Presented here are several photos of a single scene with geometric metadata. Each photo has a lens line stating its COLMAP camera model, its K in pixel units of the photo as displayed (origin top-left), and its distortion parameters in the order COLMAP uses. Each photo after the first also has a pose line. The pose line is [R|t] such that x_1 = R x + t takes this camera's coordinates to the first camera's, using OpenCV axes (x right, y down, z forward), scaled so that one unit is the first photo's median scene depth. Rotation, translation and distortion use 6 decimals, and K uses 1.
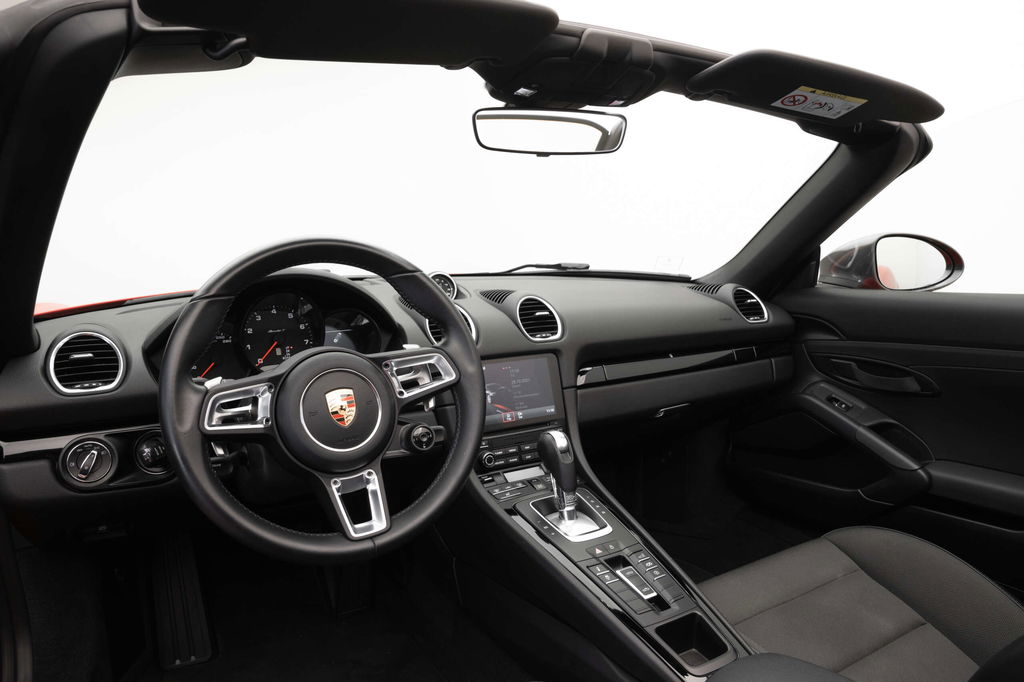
lens RADIAL K [[739.3, 0, 512.0], [0, 739.3, 341.0], [0, 0, 1]] dist [-0.120926, 0.099423]
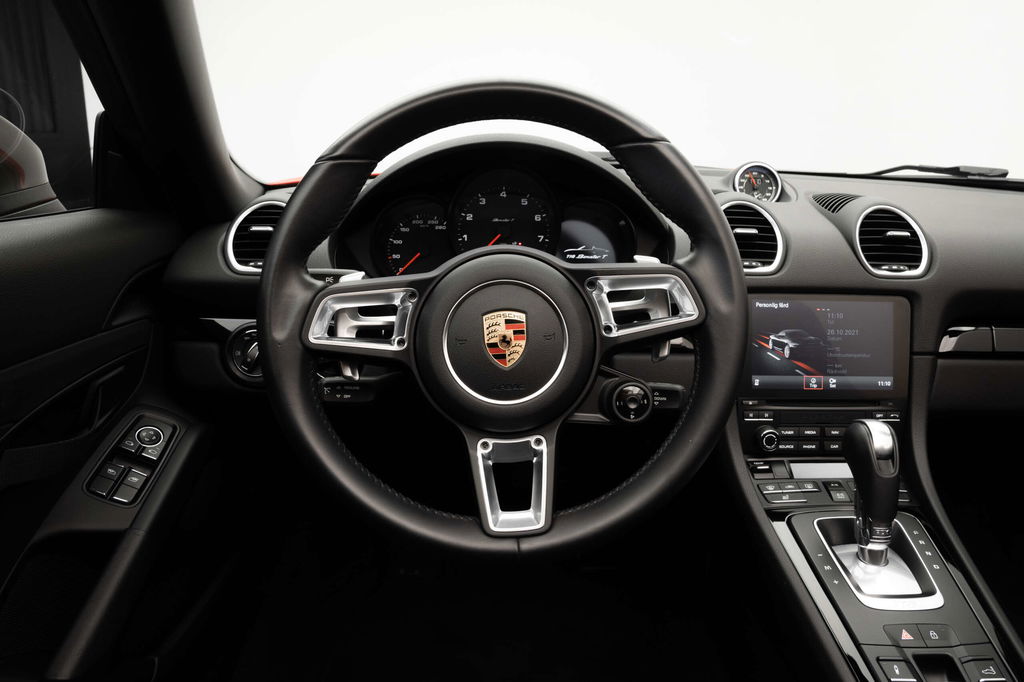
lens RADIAL K [[739.3, 0, 512.0], [0, 739.3, 341.0], [0, 0, 1]] dist [-0.120926, 0.099423]
pose [[0.866539, 0.160881, -0.472470, 0.070055], [-0.100392, 0.983461, 0.150753, -0.006780], [0.488909, -0.083201, 0.868358, 0.327279]]
